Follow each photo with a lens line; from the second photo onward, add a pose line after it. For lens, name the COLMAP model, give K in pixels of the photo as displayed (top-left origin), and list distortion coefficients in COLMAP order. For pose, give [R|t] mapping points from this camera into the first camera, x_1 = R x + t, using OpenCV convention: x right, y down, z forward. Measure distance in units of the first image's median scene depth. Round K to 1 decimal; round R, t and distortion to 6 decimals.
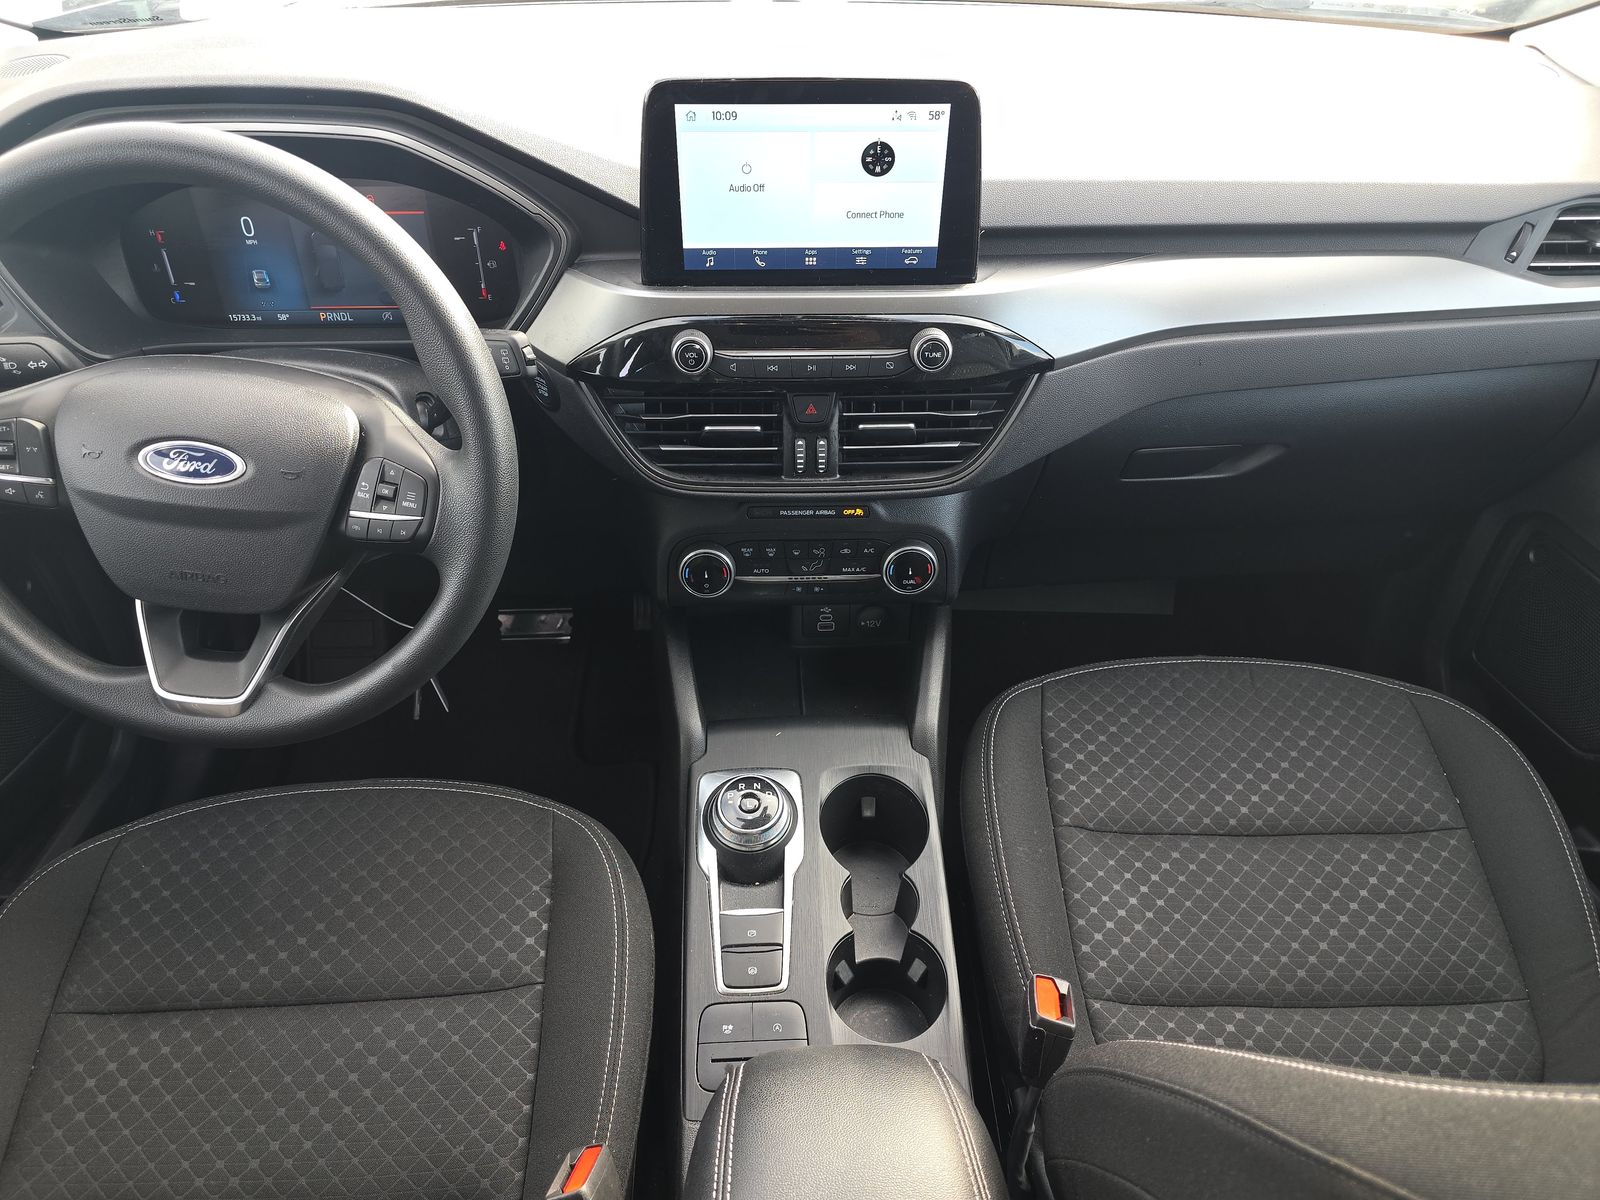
lens RADIAL K [[1036.2, 0, 803.5], [0, 1036.2, 633.3], [0, 0, 1]] dist [0.036255, -0.044676]
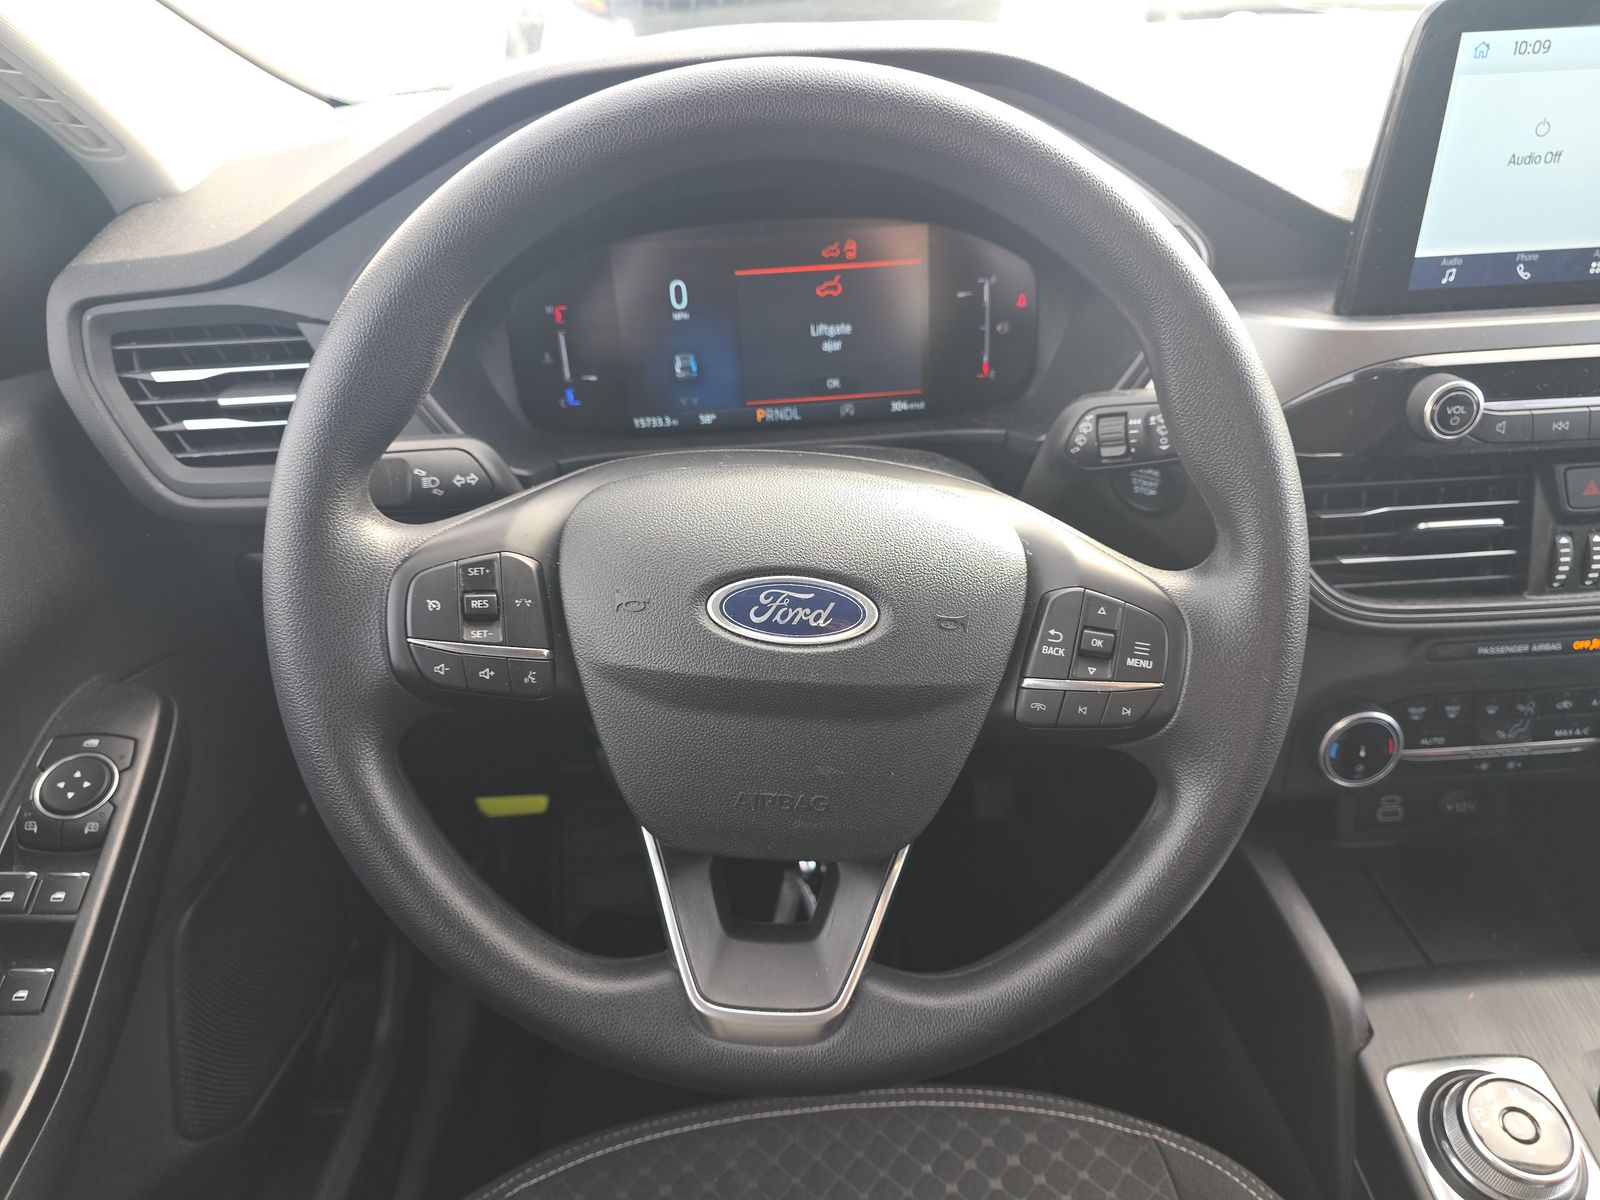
lens RADIAL K [[1069.7, 0, 799.2], [0, 1069.7, 619.2], [0, 0, 1]] dist [0.019204, -0.022520]
pose [[0.998082, -0.052036, -0.033545, -0.508357], [0.045987, 0.985877, -0.161035, -0.054642], [0.041451, 0.159184, 0.986378, 0.361806]]
